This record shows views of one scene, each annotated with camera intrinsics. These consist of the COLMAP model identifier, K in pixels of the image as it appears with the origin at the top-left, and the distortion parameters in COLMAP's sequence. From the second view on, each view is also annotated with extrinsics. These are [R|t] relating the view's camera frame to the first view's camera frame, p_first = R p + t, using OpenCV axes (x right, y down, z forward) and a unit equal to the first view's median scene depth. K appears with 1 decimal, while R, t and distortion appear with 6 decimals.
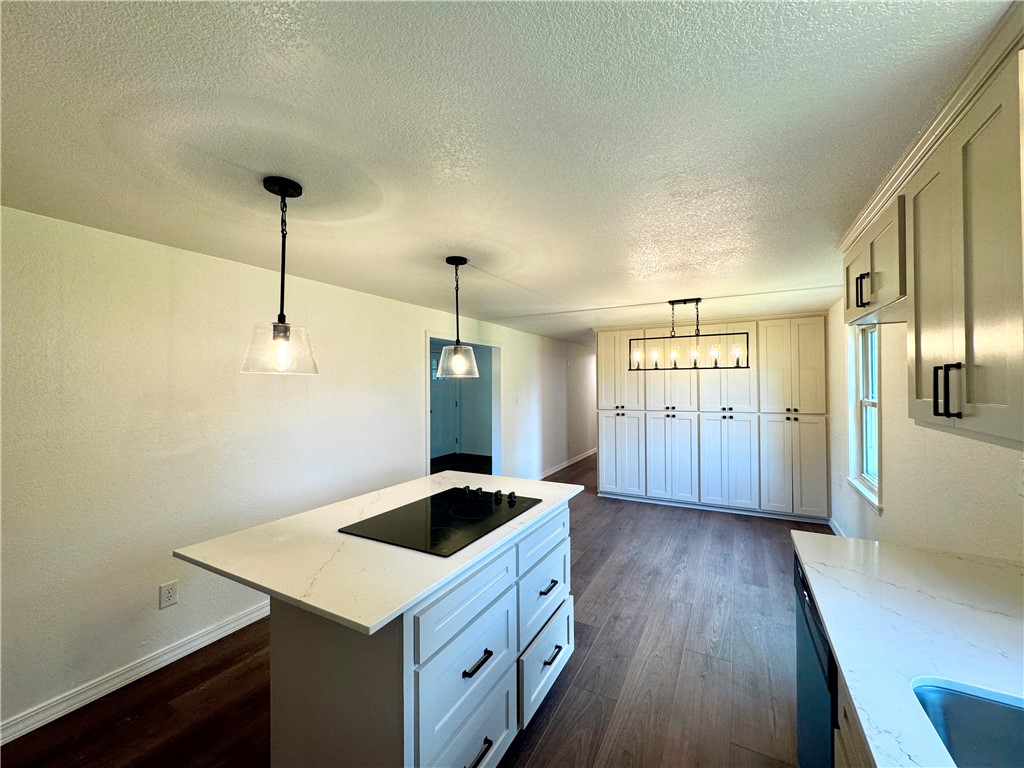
lens RADIAL K [[407.9, 0, 511.3], [0, 407.9, 379.4], [0, 0, 1]] dist [0.000599, -0.000050]
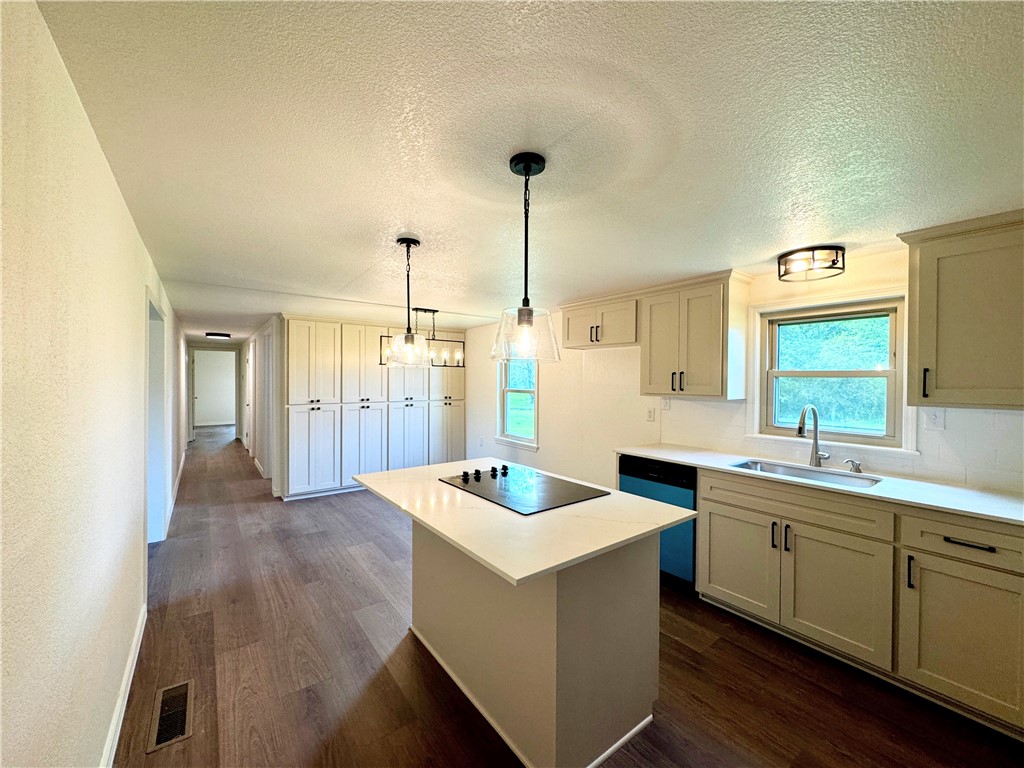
lens RADIAL K [[406.1, 0, 512.0], [0, 406.1, 384.0], [0, 0, 1]] dist [0.001305, 0.000149]
pose [[0.403350, -0.000391, 0.915046, -0.642337], [-0.022555, 0.999692, 0.010370, 0.011662], [-0.914768, -0.024822, 0.403217, 0.298937]]
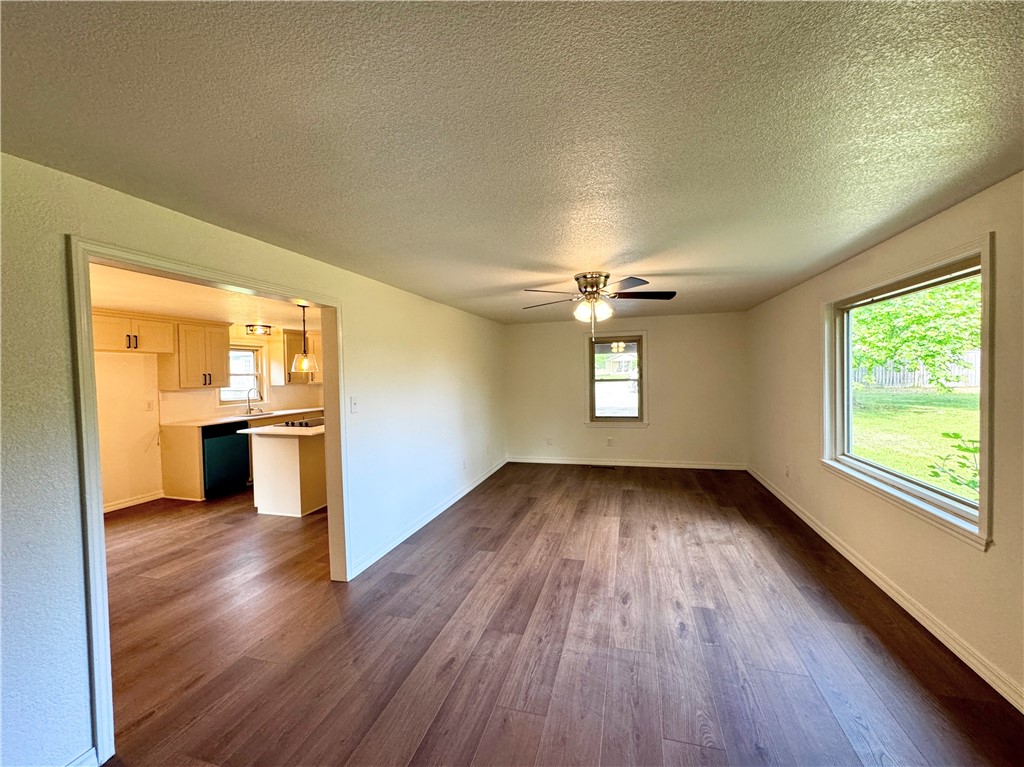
lens RADIAL K [[418.3, 0, 512.0], [0, 418.3, 383.5], [0, 0, 1]] dist [-0.002583, -0.000230]
pose [[-0.972790, 0.031408, -0.229550, -0.422024], [0.028558, 0.999468, 0.015729, 0.030960], [0.229922, 0.008746, -0.973170, 2.147970]]
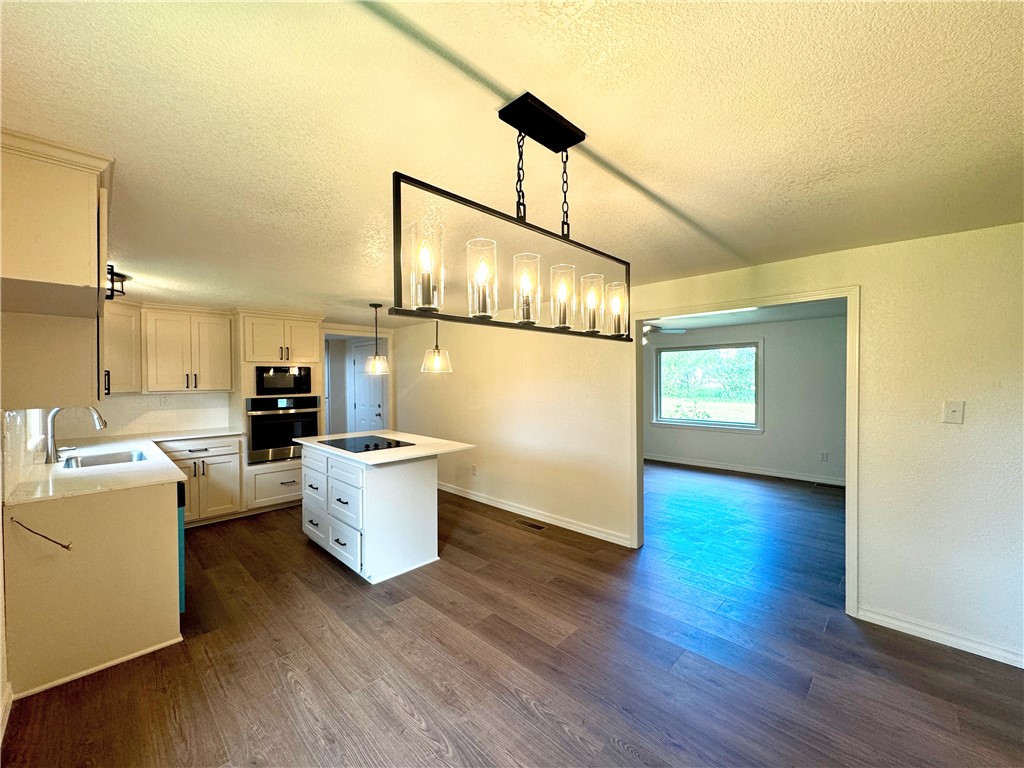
lens RADIAL K [[406.1, 0, 512.0], [0, 406.1, 384.0], [0, 0, 1]] dist [0.001305, 0.000149]
pose [[-0.261349, 0.019758, -0.965042, 0.829266], [0.022798, 0.999638, 0.014292, 0.013869], [0.964975, -0.018266, -0.261705, 1.172287]]
